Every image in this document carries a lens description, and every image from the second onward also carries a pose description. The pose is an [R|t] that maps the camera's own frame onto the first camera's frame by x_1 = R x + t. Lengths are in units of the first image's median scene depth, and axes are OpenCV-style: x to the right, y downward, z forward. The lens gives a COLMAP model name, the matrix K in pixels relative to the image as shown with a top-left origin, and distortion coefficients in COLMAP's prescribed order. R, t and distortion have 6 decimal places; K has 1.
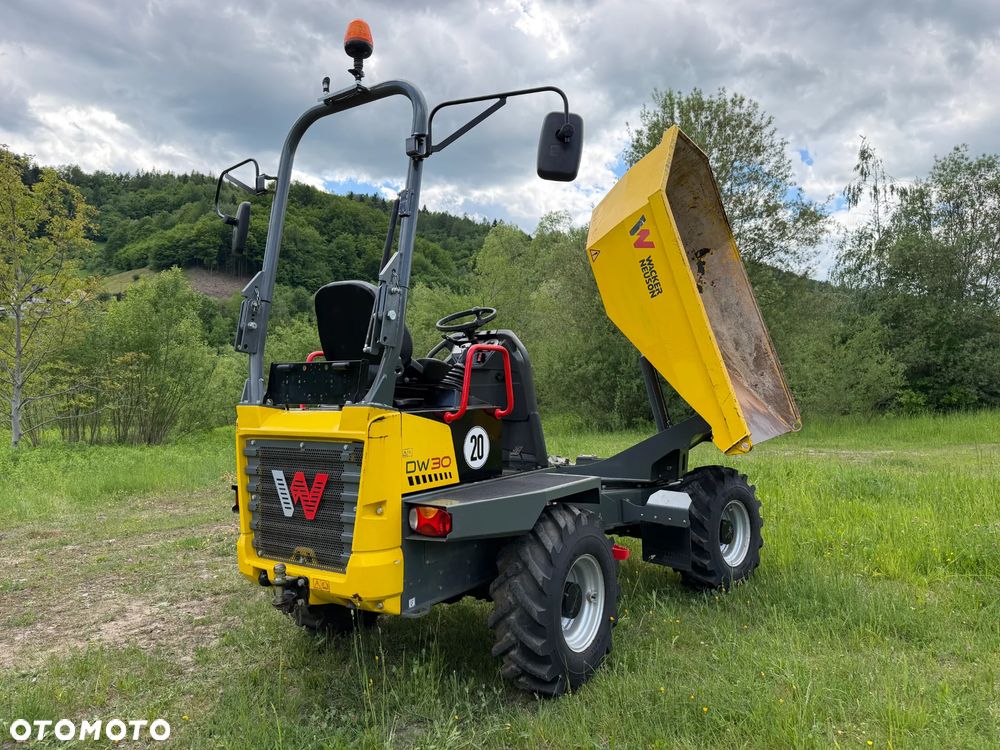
lens RADIAL K [[686.1, 0, 511.5], [0, 686.1, 386.4], [0, 0, 1]] dist [0.151089, -0.199178]
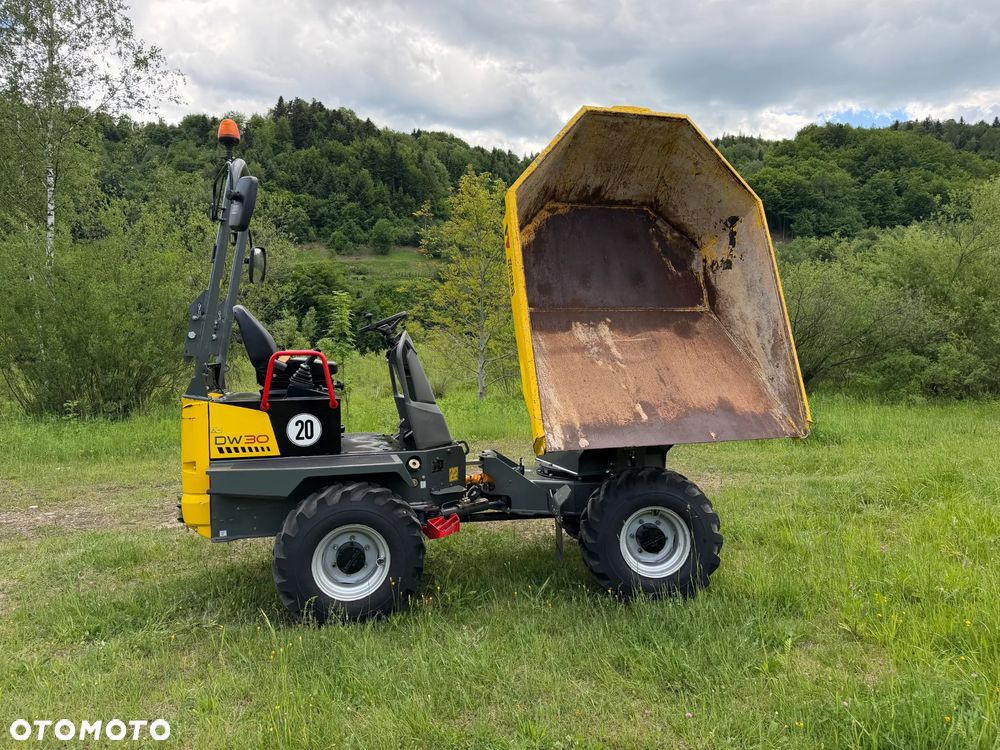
lens RADIAL K [[686.1, 0, 511.5], [0, 686.1, 386.4], [0, 0, 1]] dist [0.151089, -0.199178]
pose [[0.752545, 0.039527, -0.657354, 1.094899], [0.000575, 0.998157, 0.060678, -0.071144], [0.658541, -0.046041, 0.751135, 0.281314]]
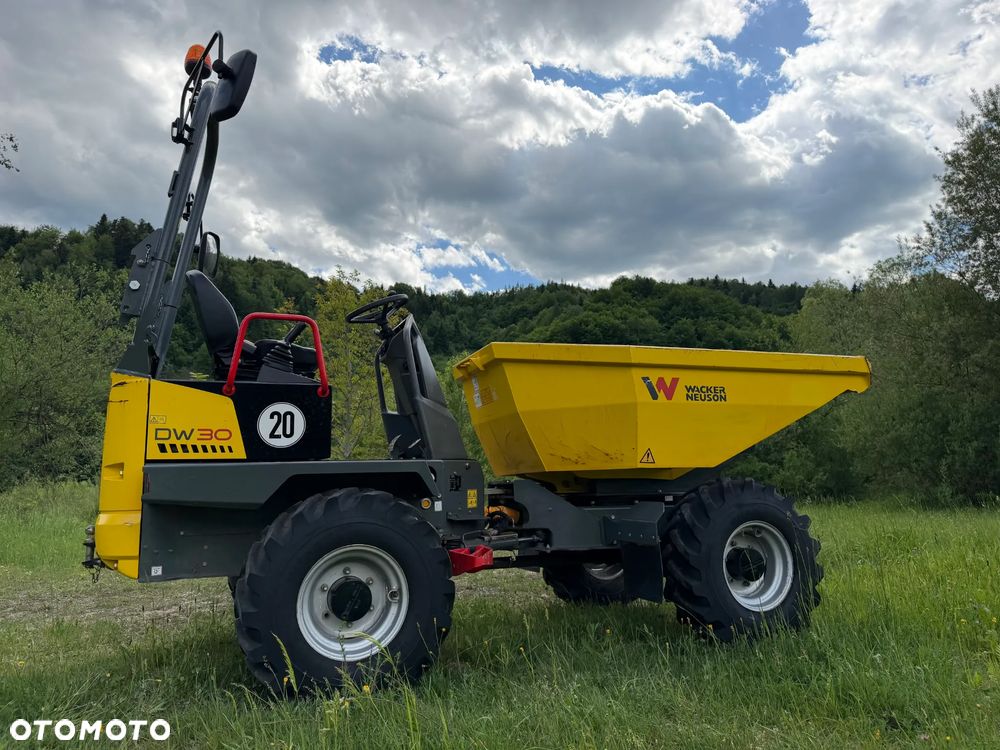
lens RADIAL K [[698.9, 0, 500.0], [0, 698.9, 375.0], [0, 0, 1]] dist [0.049699, -0.003255]
pose [[0.876281, -0.071864, -0.476411, 0.675393], [0.005274, 0.990185, -0.139663, 0.156288], [0.481772, 0.119871, 0.868059, 0.302031]]
